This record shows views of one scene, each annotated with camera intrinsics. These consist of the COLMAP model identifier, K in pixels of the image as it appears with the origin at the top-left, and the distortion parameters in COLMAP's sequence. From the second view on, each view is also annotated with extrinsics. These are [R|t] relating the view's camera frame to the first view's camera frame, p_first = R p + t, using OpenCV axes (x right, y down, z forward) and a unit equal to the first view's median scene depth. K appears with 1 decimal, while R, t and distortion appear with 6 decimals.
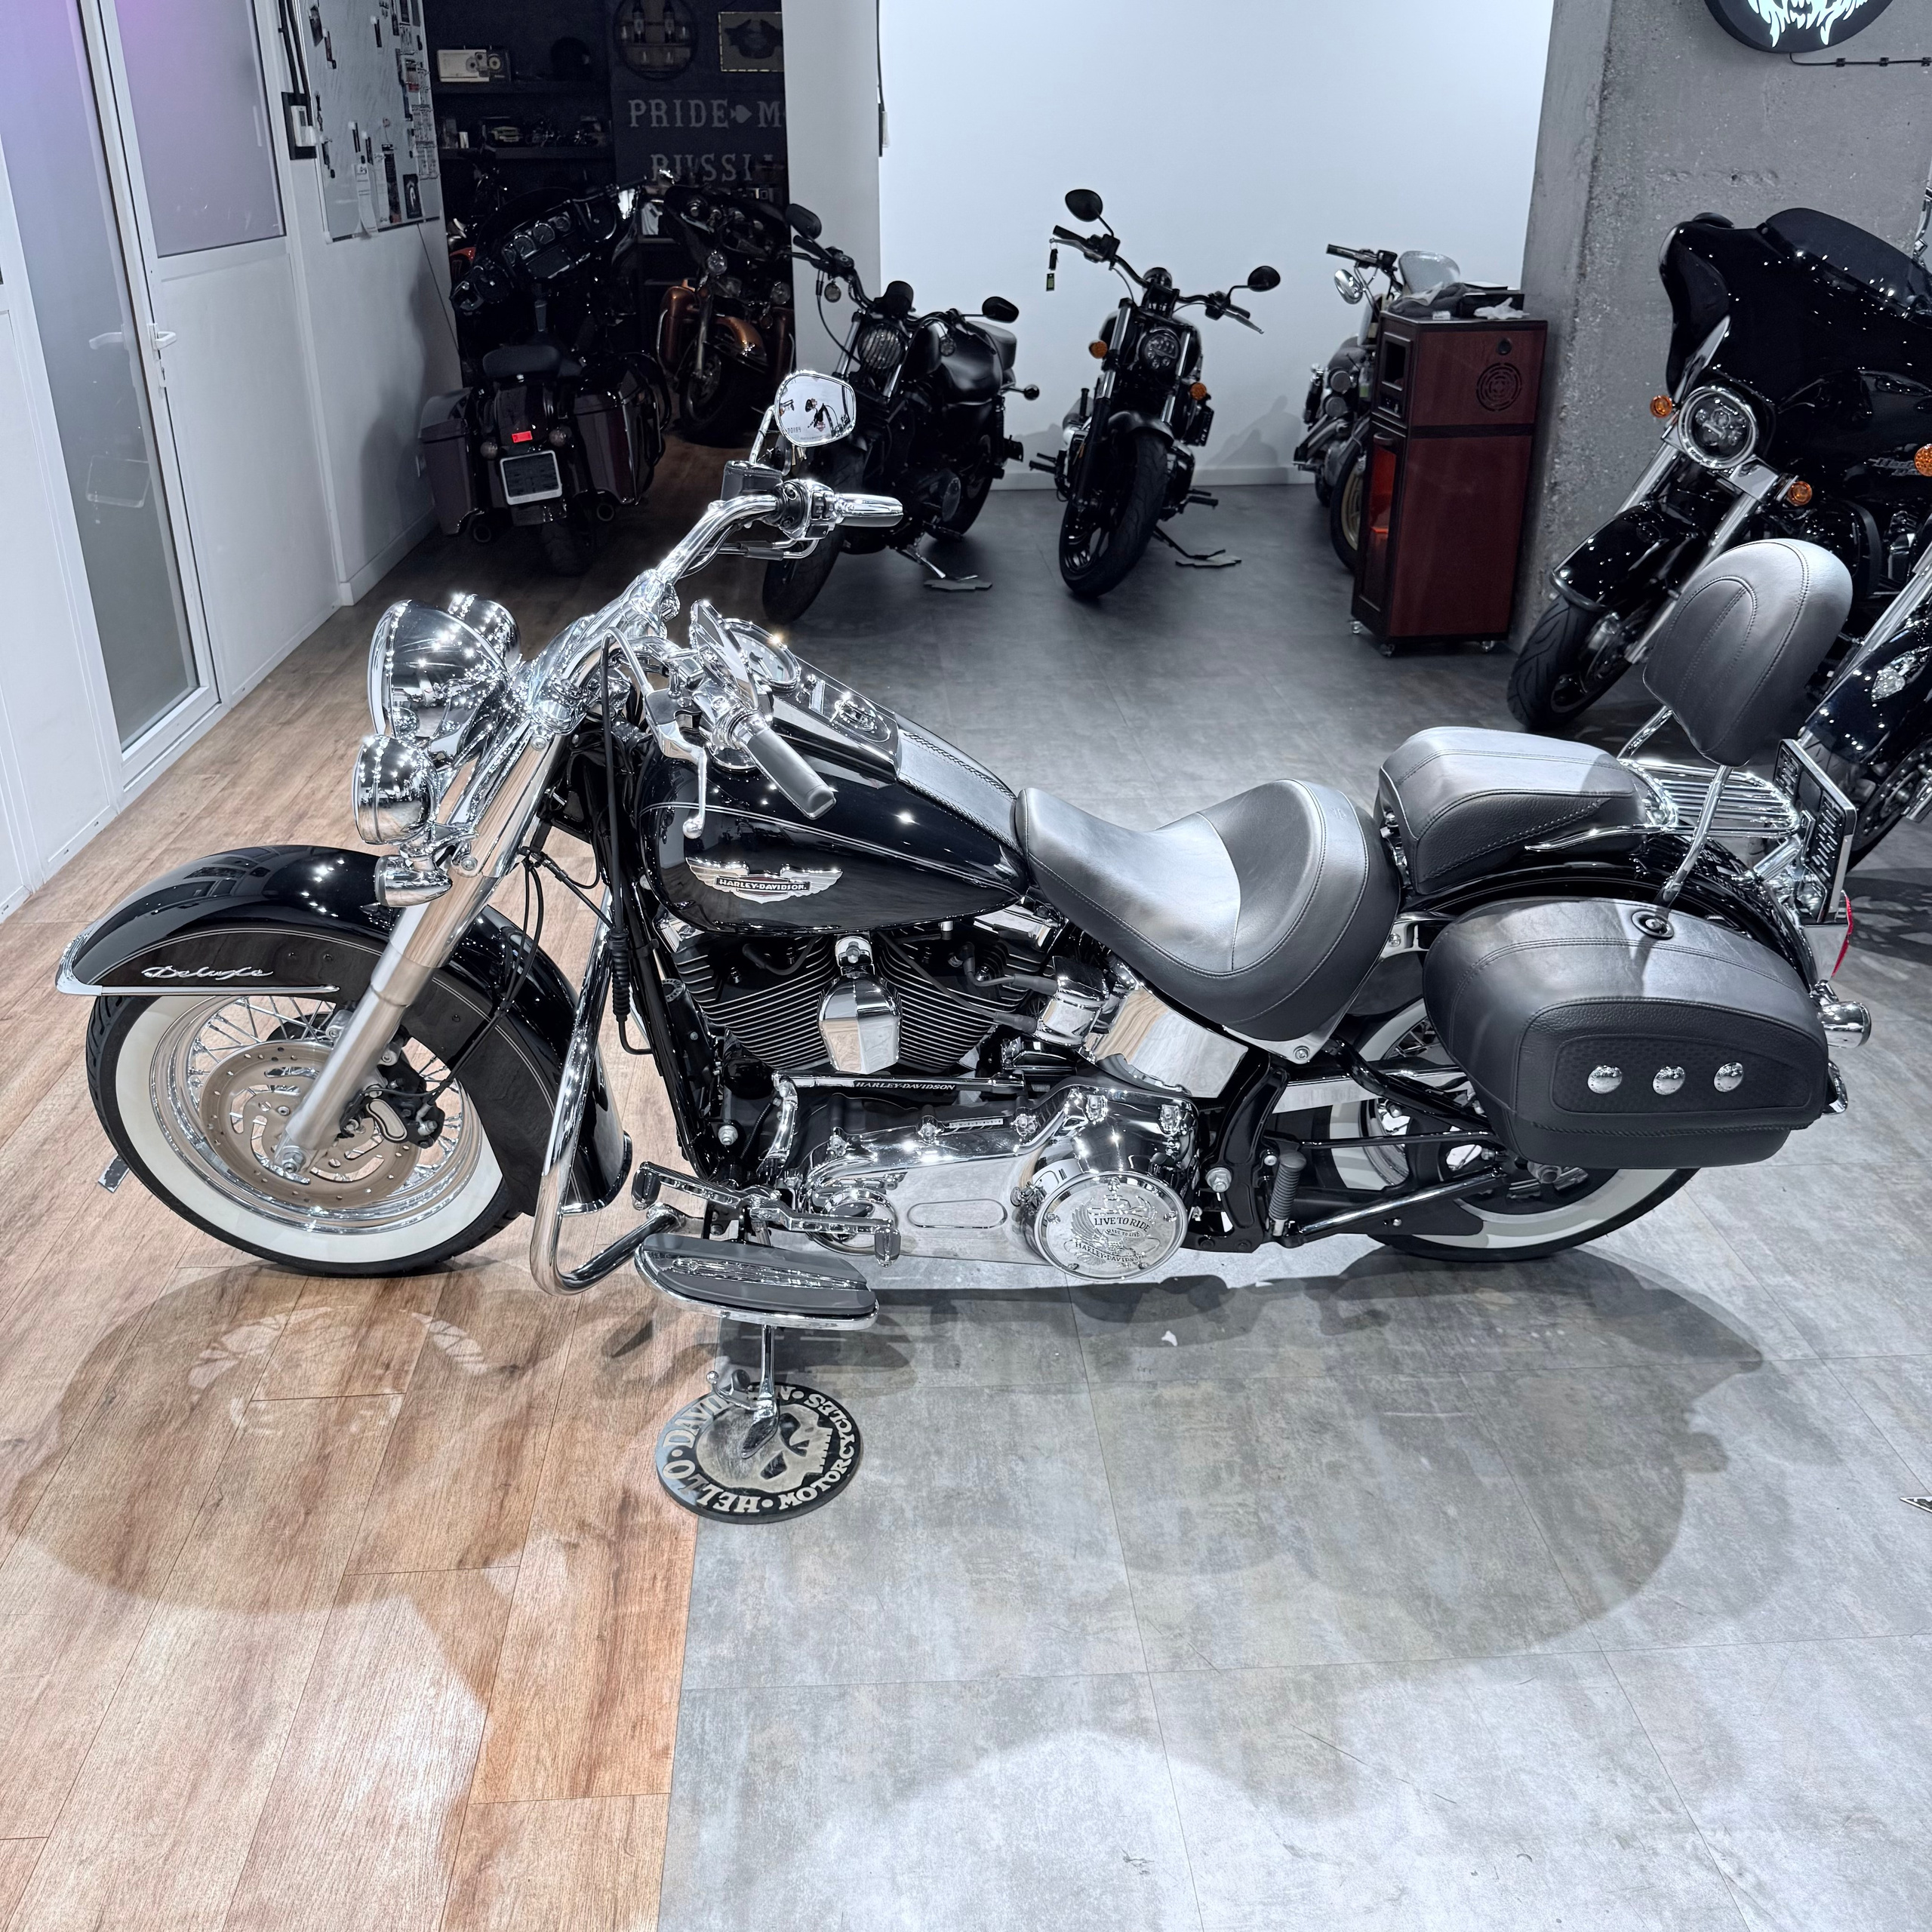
lens RADIAL K [[1814.6, 0, 962.4], [0, 1814.6, 957.9], [0, 0, 1]] dist [0.082984, -0.152878]
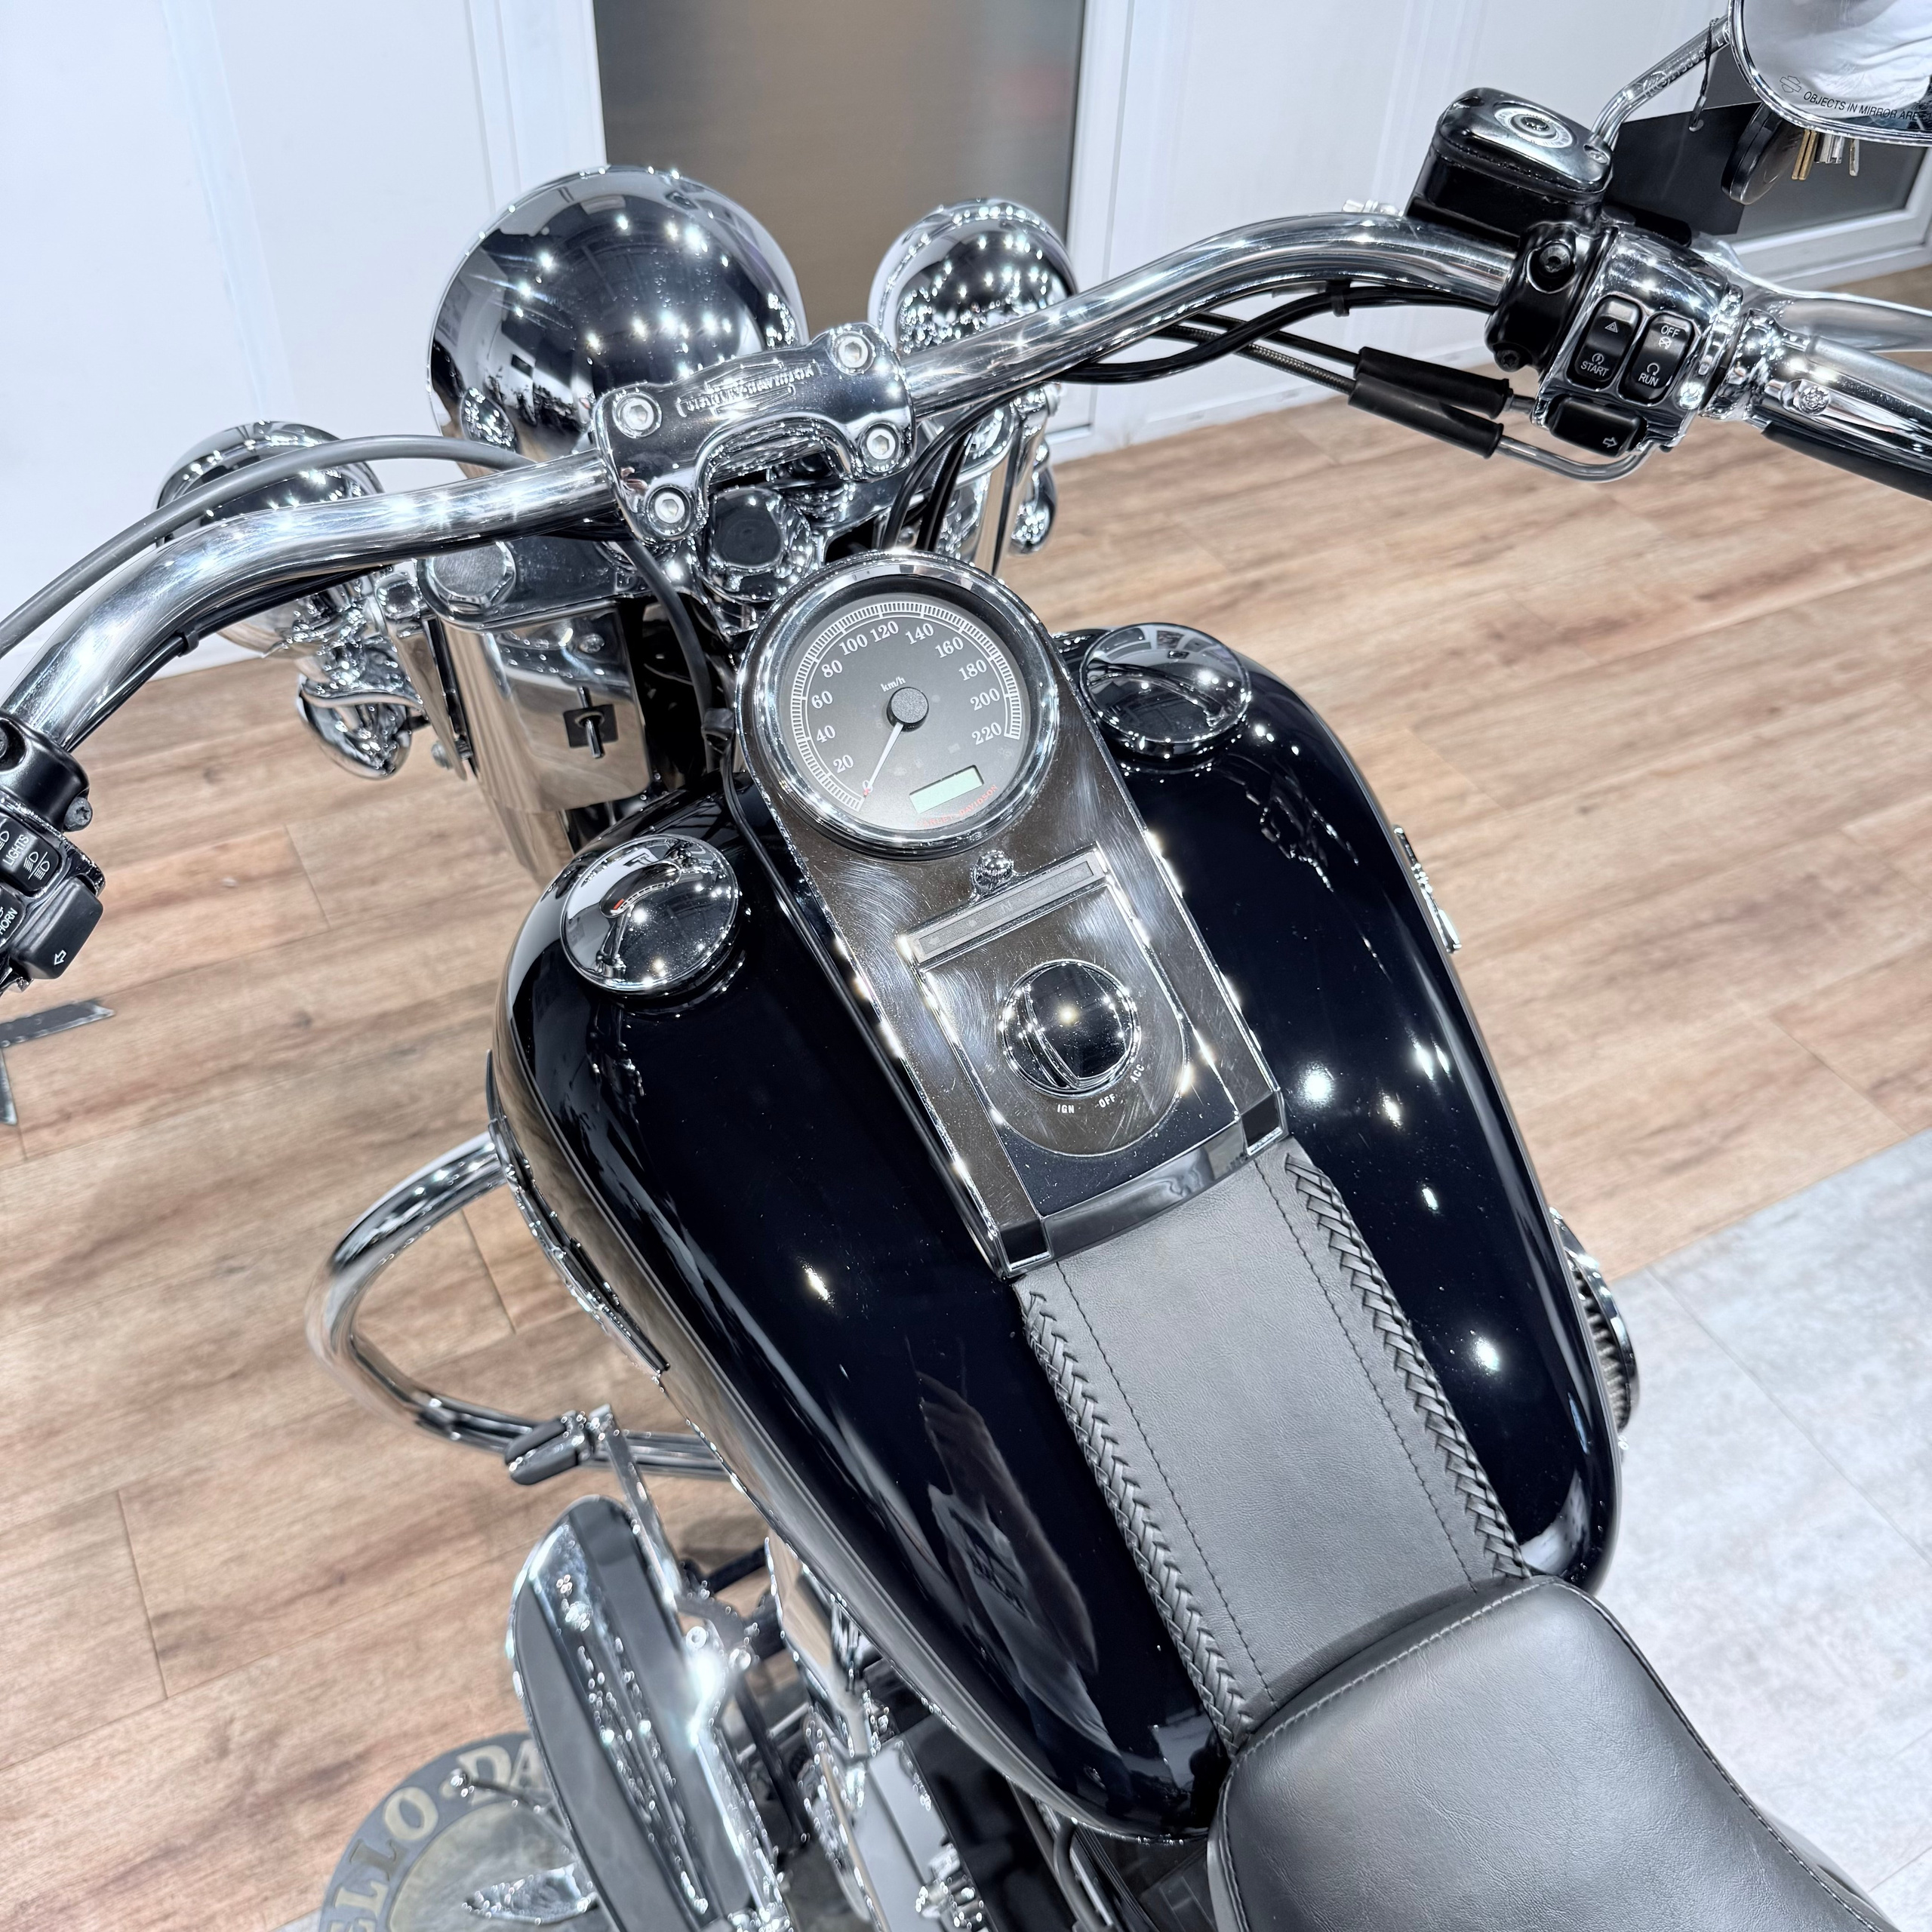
lens RADIAL K [[1816.2, 0, 957.4], [0, 1816.2, 968.0], [0, 0, 1]] dist [0.132816, -0.287287]
pose [[0.415792, 0.637607, -0.648517, 0.110483], [-0.409434, 0.767964, 0.492538, -0.256485], [0.812084, 0.060732, 0.580372, 0.710426]]
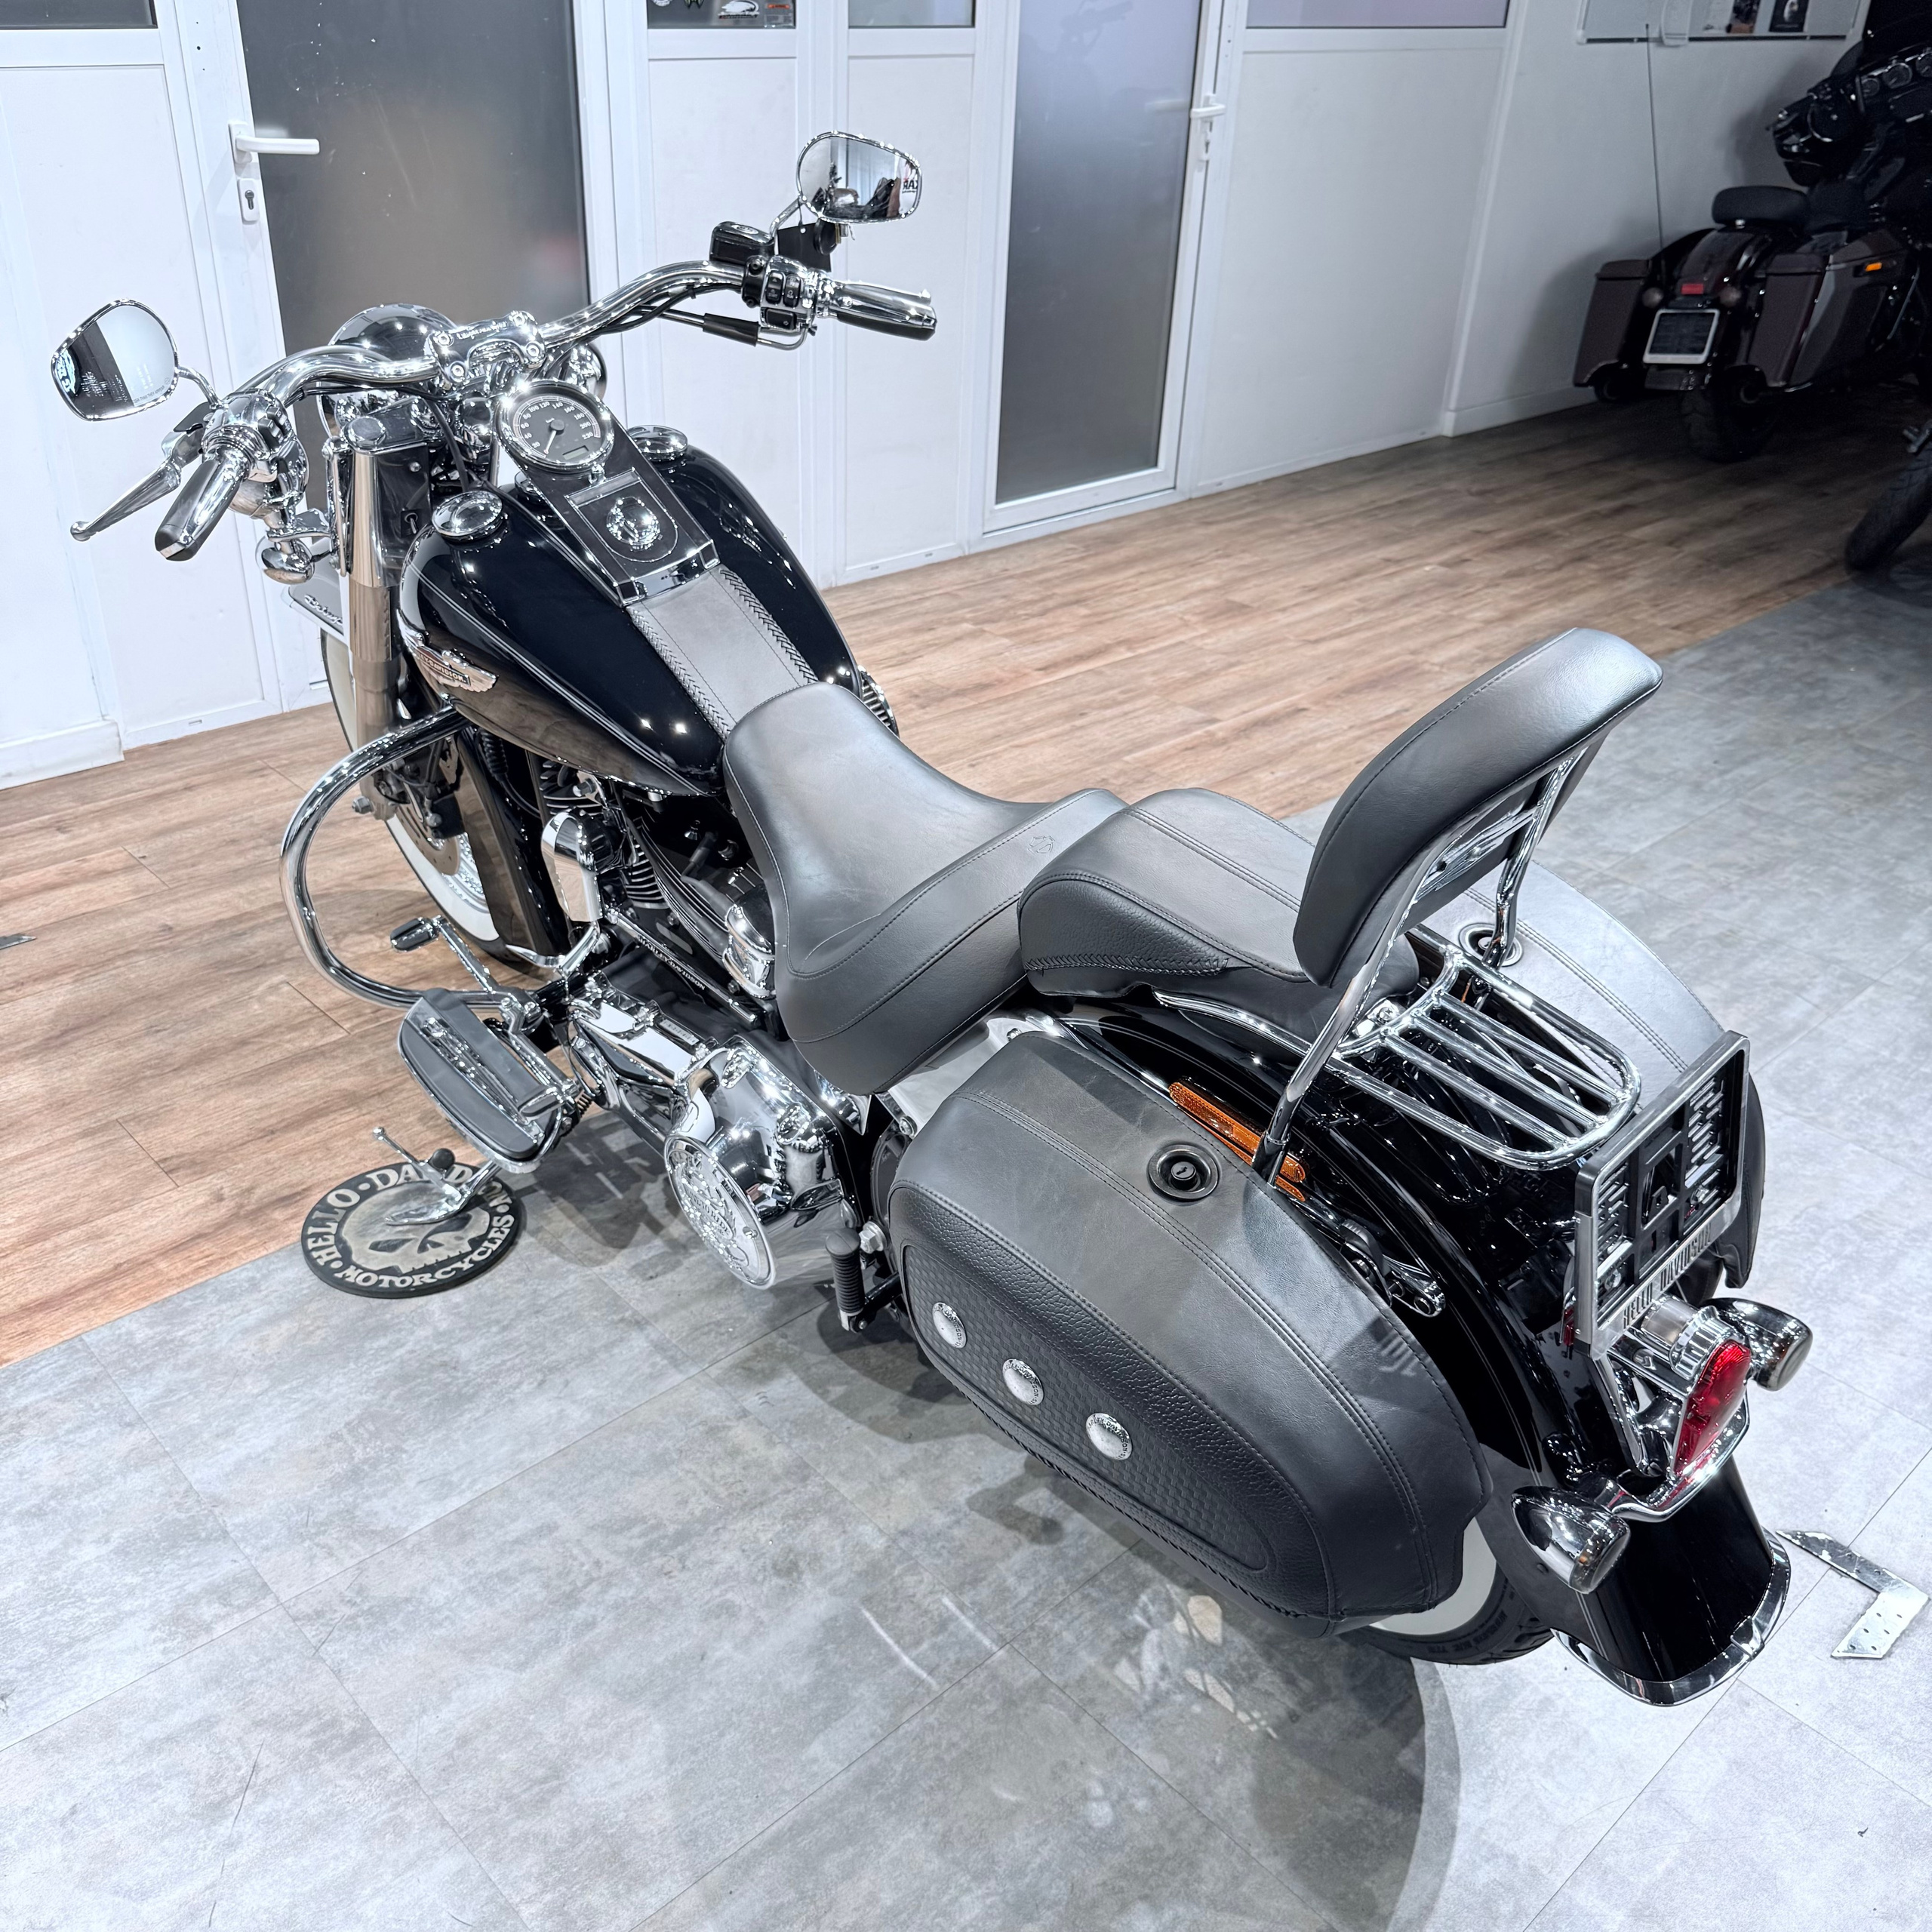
lens RADIAL K [[1816.2, 0, 957.4], [0, 1816.2, 968.0], [0, 0, 1]] dist [0.132816, -0.287287]
pose [[0.634556, 0.405600, -0.657896, 0.621573], [-0.351543, 0.909548, 0.221675, -0.168540], [0.688299, 0.090613, 0.719745, 0.436800]]
